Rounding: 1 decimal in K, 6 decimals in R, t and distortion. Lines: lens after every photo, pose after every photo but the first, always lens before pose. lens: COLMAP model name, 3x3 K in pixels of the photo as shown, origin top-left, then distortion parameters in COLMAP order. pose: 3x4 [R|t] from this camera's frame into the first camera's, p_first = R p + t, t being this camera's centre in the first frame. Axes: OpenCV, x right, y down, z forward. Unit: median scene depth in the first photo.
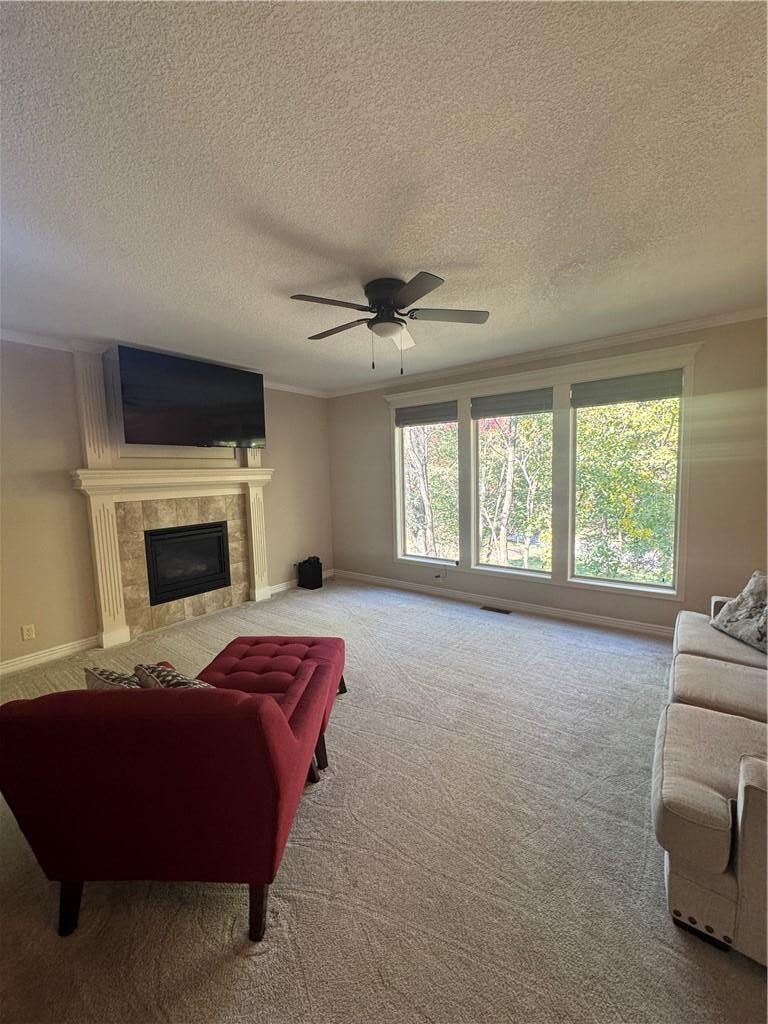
lens RADIAL K [[405.0, 0, 383.3], [0, 405.0, 506.9], [0, 0, 1]] dist [-0.013413, -0.000167]
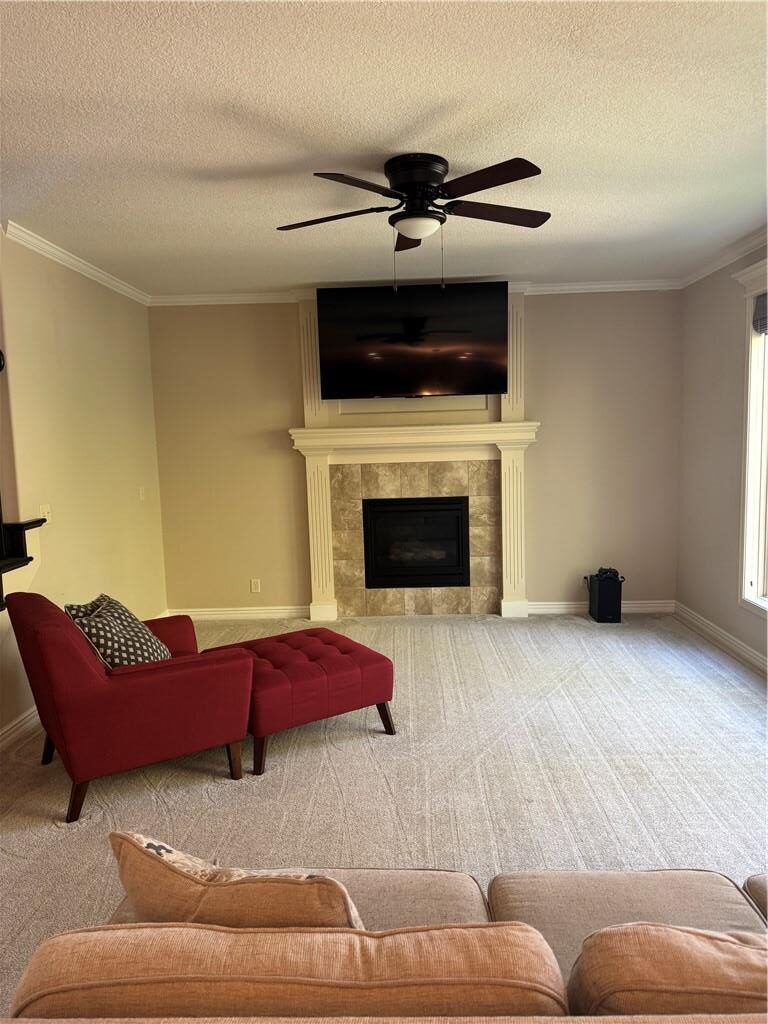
lens RADIAL K [[714.9, 0, 385.3], [0, 714.9, 516.8], [0, 0, 1]] dist [0.038392, -0.043069]
pose [[0.574477, 0.100843, -0.812285, 0.588526], [-0.053451, 0.994885, 0.085710, -0.031834], [0.816774, -0.005821, 0.576929, 0.146387]]
